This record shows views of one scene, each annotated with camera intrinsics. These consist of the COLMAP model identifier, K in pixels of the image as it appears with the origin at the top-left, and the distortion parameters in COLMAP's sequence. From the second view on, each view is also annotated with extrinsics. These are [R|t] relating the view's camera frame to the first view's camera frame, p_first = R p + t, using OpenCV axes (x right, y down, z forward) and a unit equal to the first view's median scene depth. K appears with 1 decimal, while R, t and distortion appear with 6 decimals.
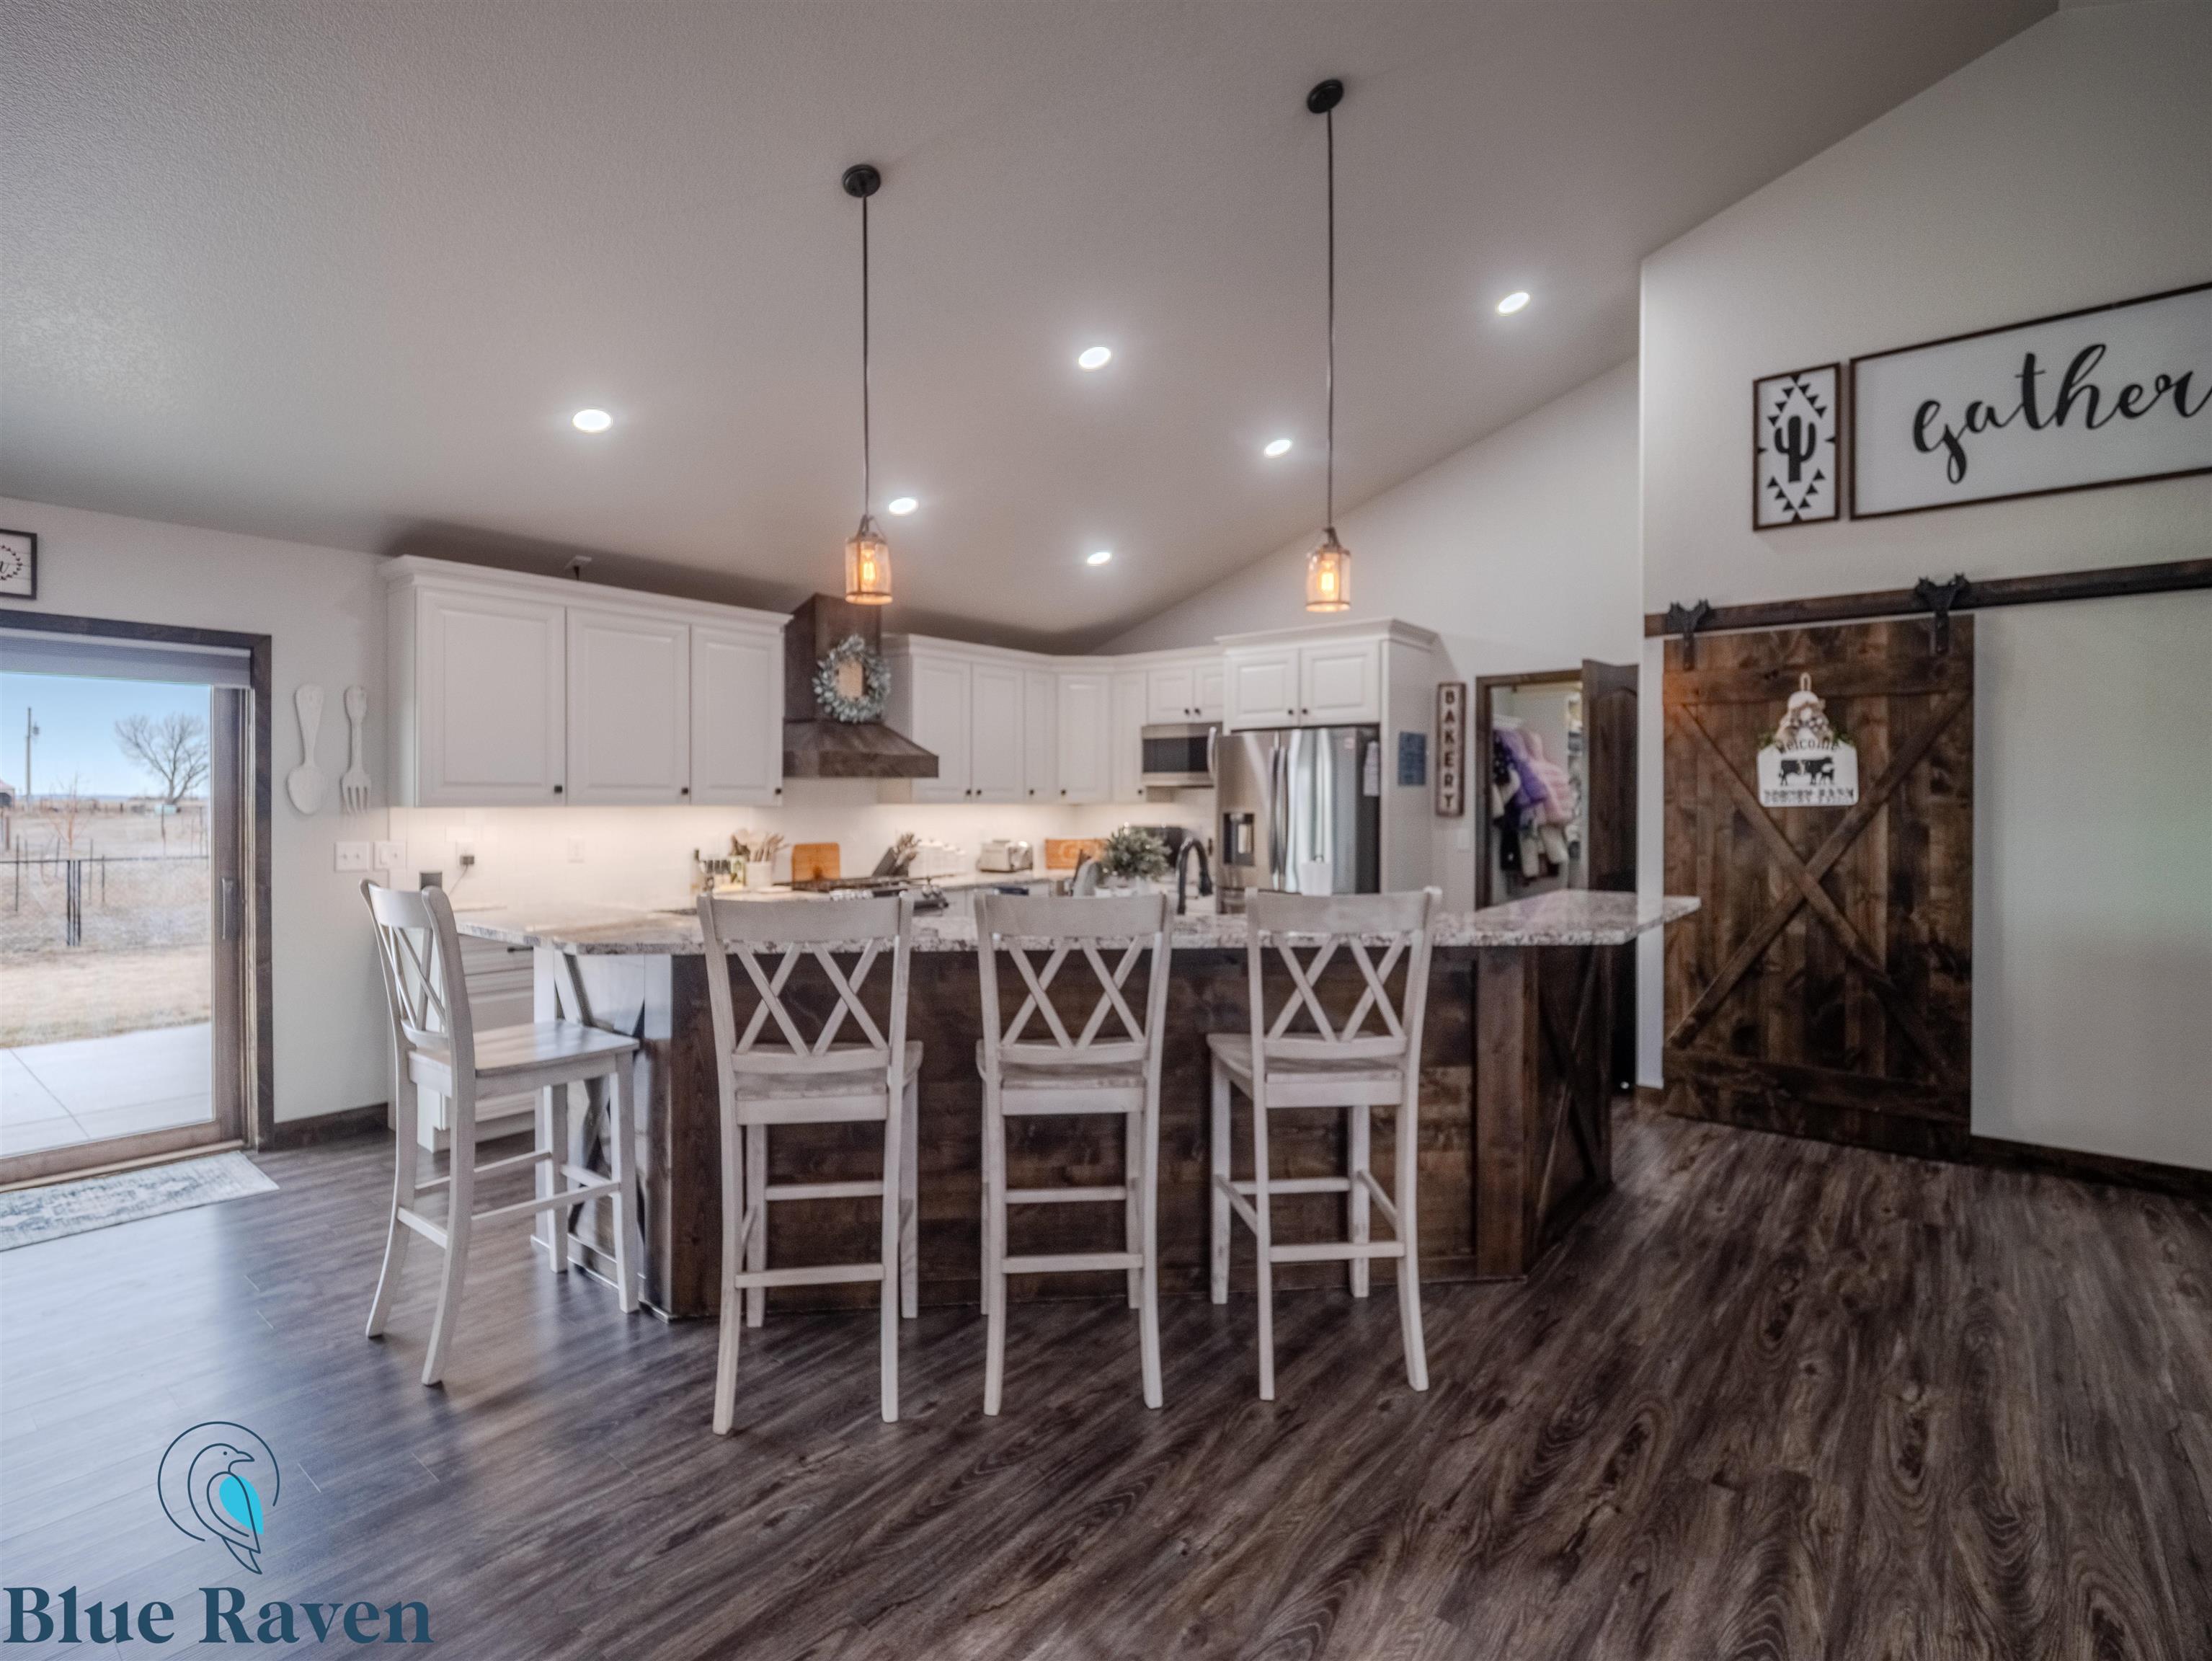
lens RADIAL K [[1087.7, 0, 1108.0], [0, 1087.7, 812.5], [0, 0, 1]] dist [-0.010147, 0.004493]
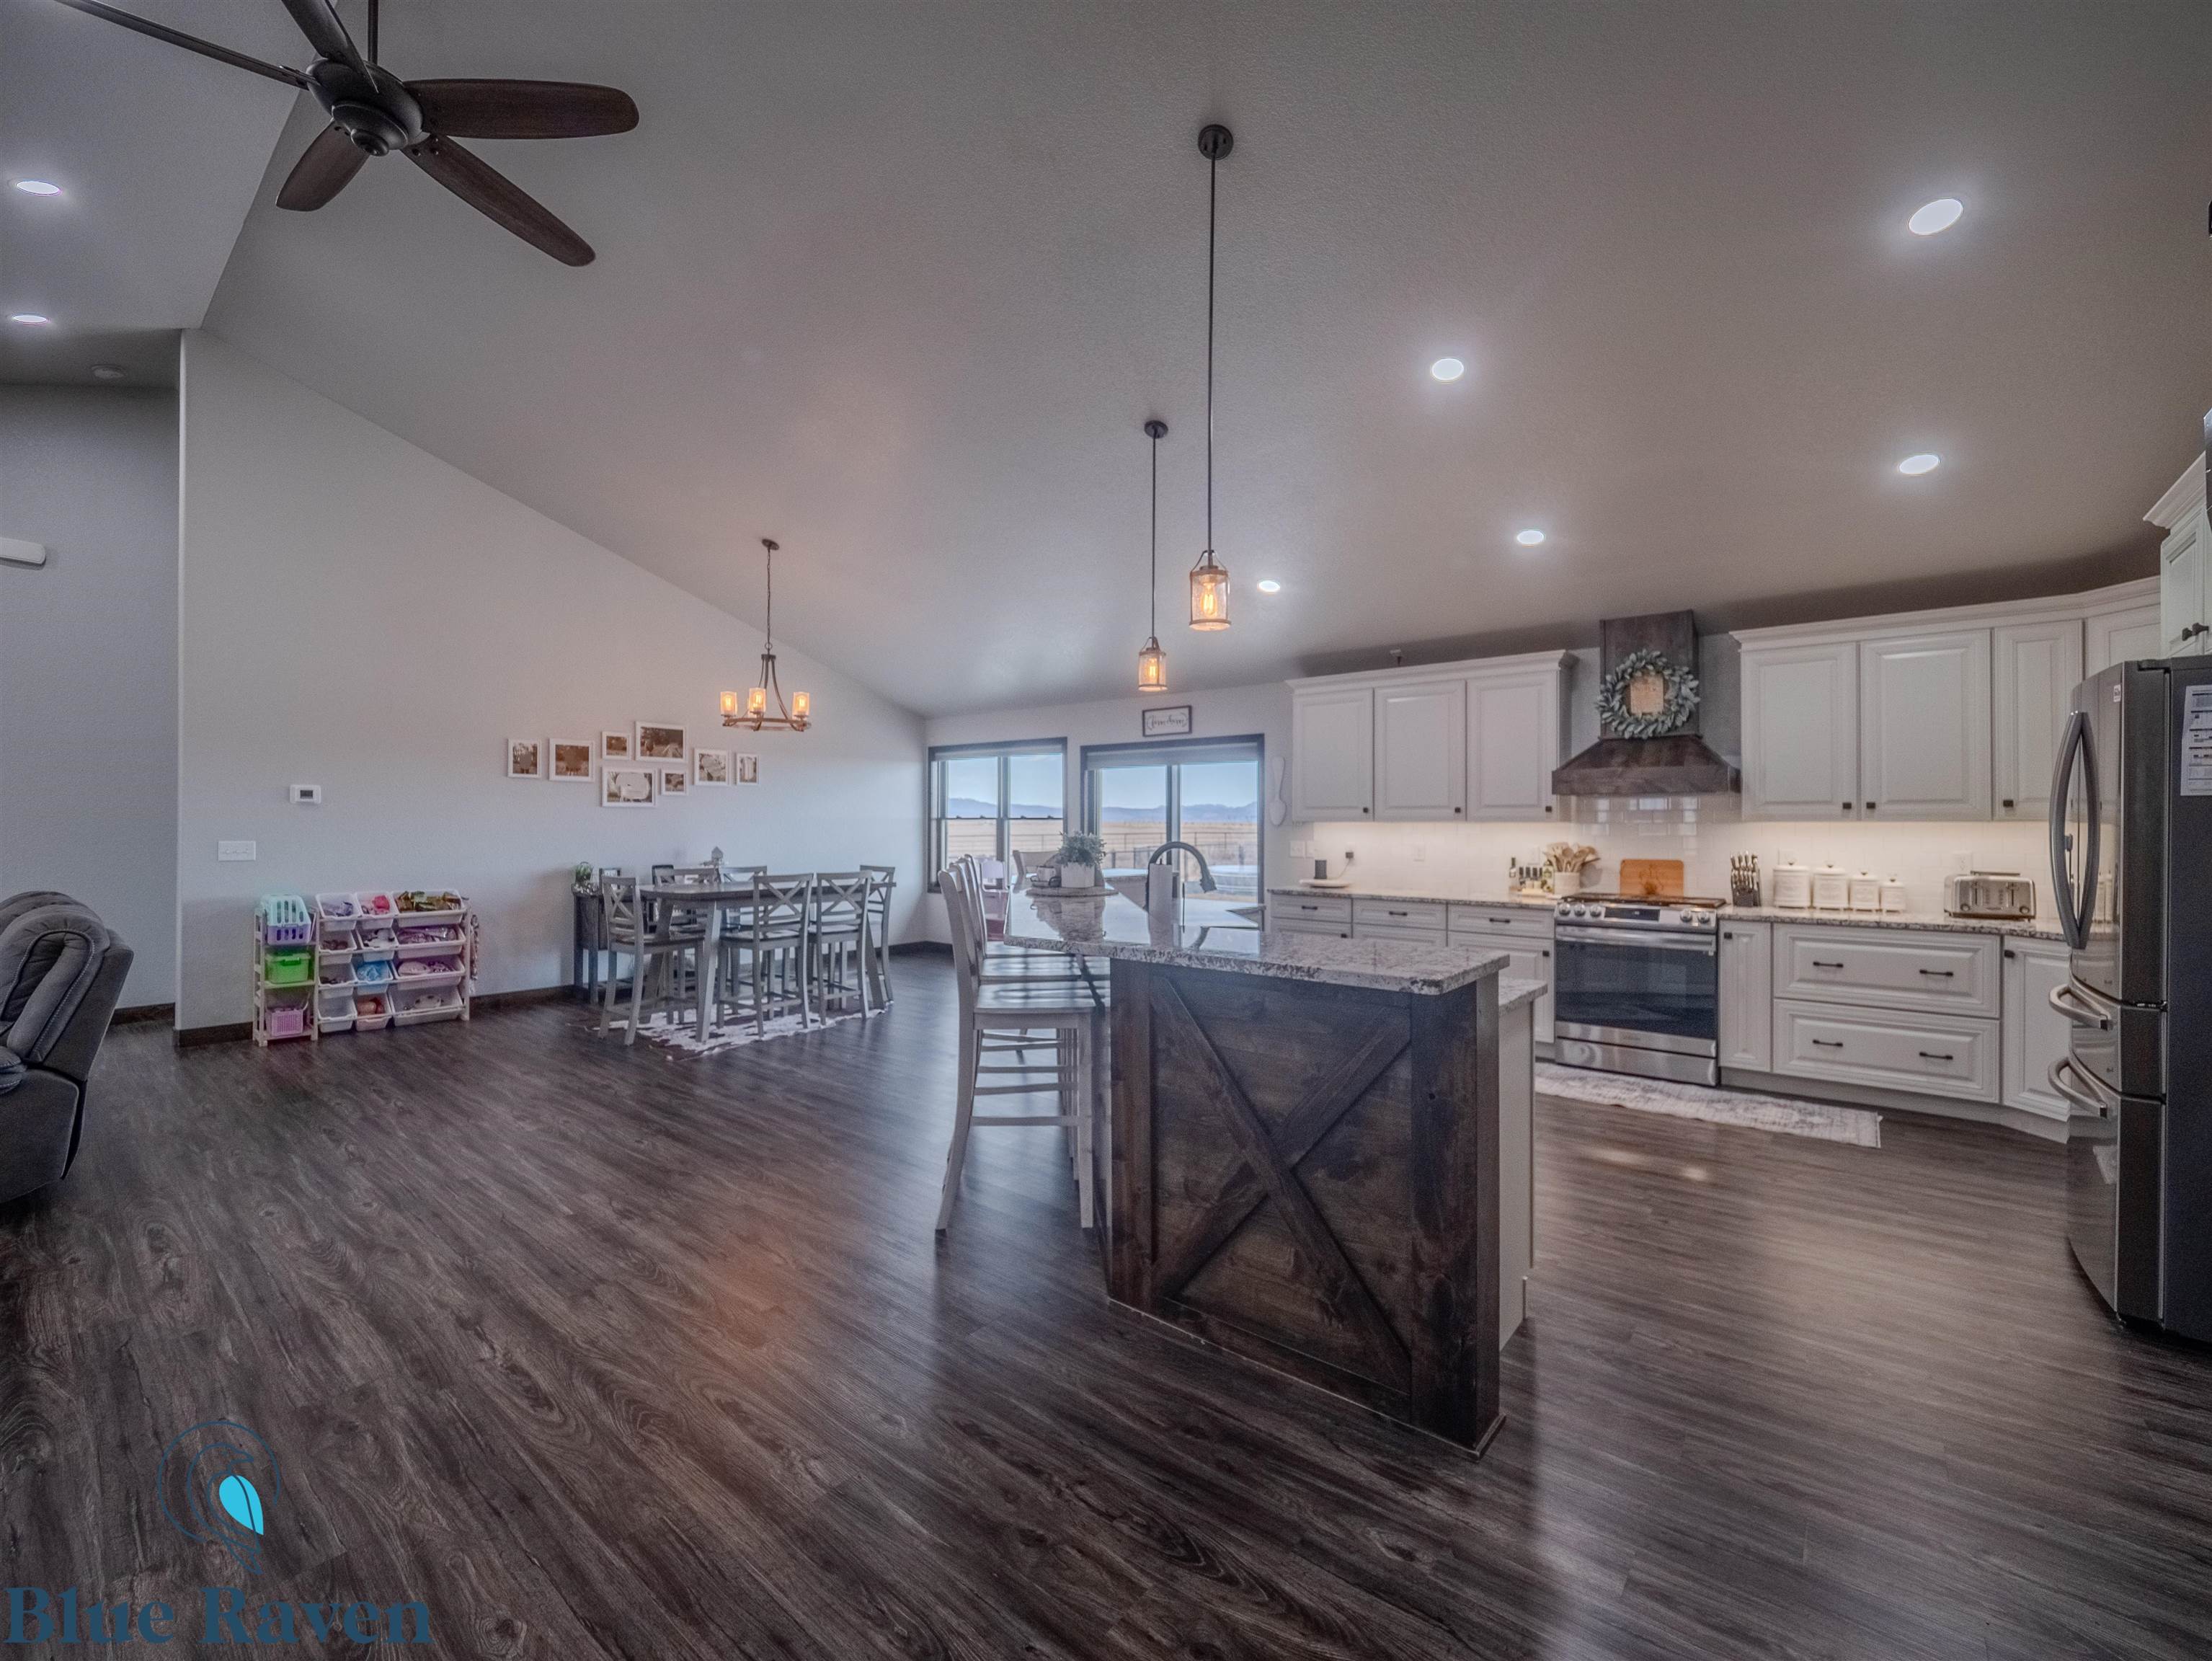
lens RADIAL K [[927.4, 0, 1098.3], [0, 927.4, 823.0], [0, 0, 1]] dist [-0.005097, -0.002476]
pose [[-0.021308, -0.000867, -0.999773, 0.859196], [-0.013441, 0.999909, -0.000581, 0.002327], [0.999683, 0.013426, -0.021318, 0.711228]]
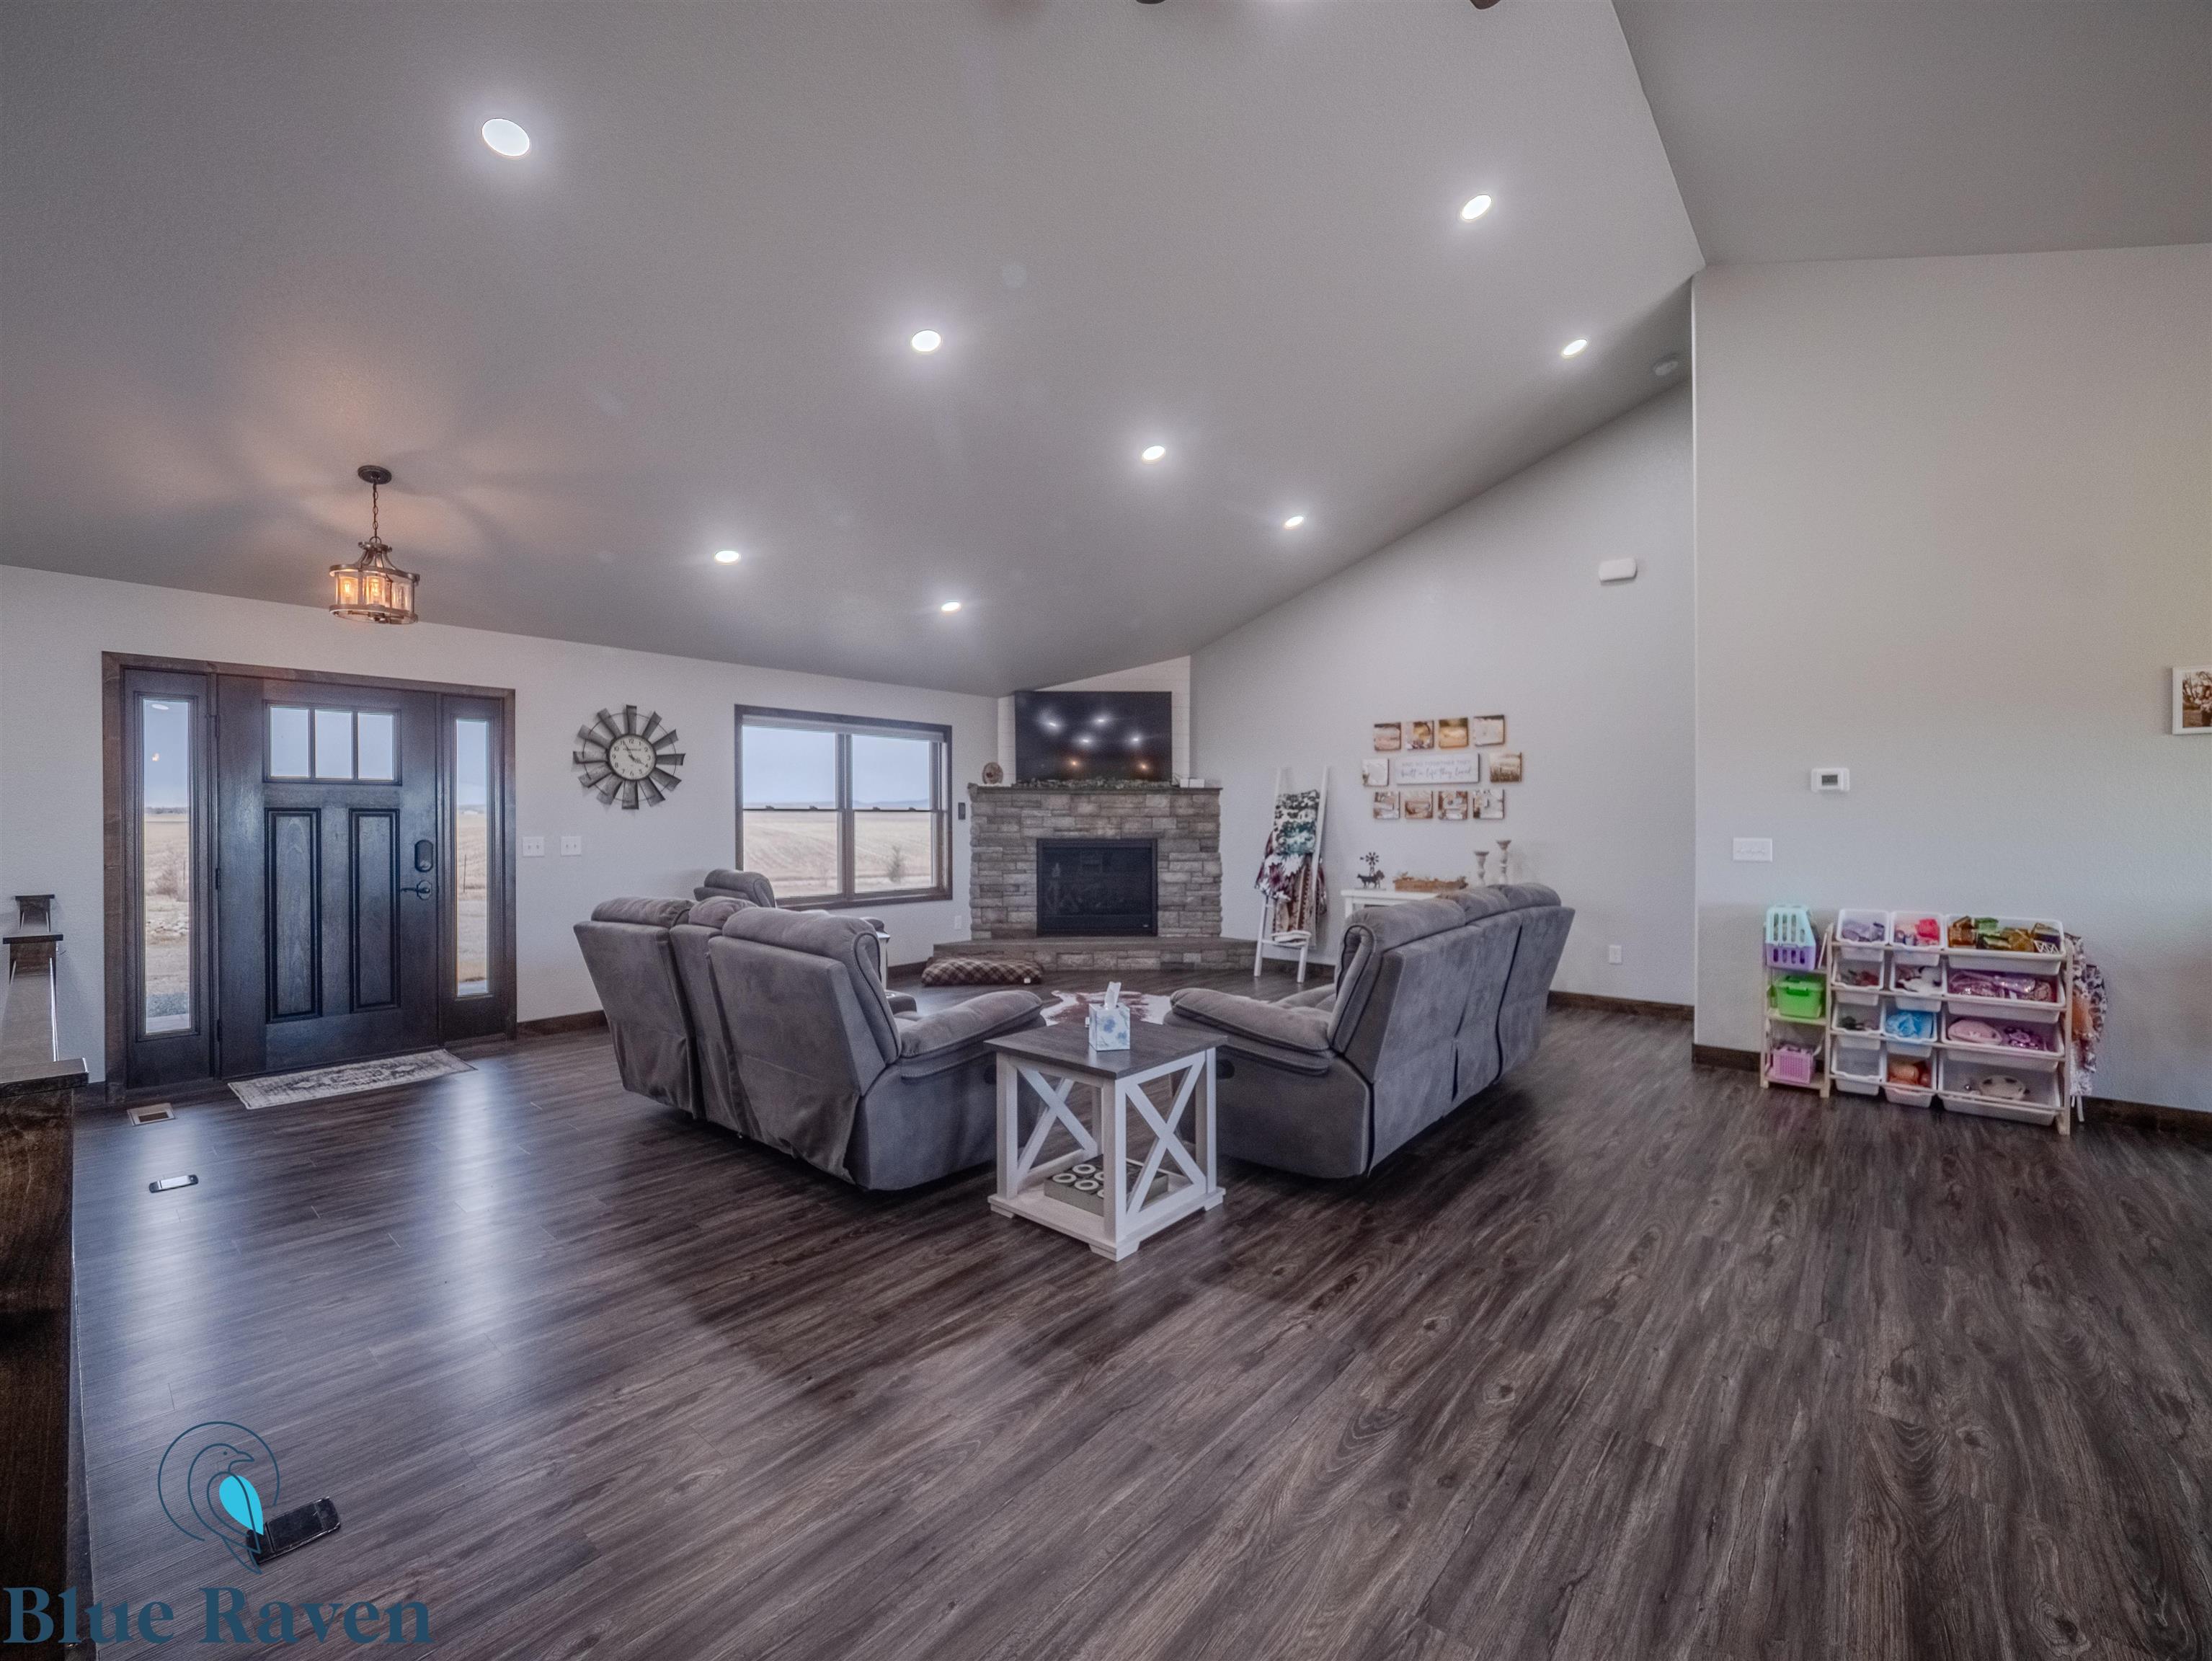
lens RADIAL K [[927.4, 0, 1086.0], [0, 927.4, 821.5], [0, 0, 1]] dist [-0.005097, -0.002476]
pose [[-0.999534, 0.001769, 0.030470, 0.366013], [0.002116, 0.999933, 0.011359, 0.008814], [-0.030448, 0.011418, -0.999471, 0.610093]]
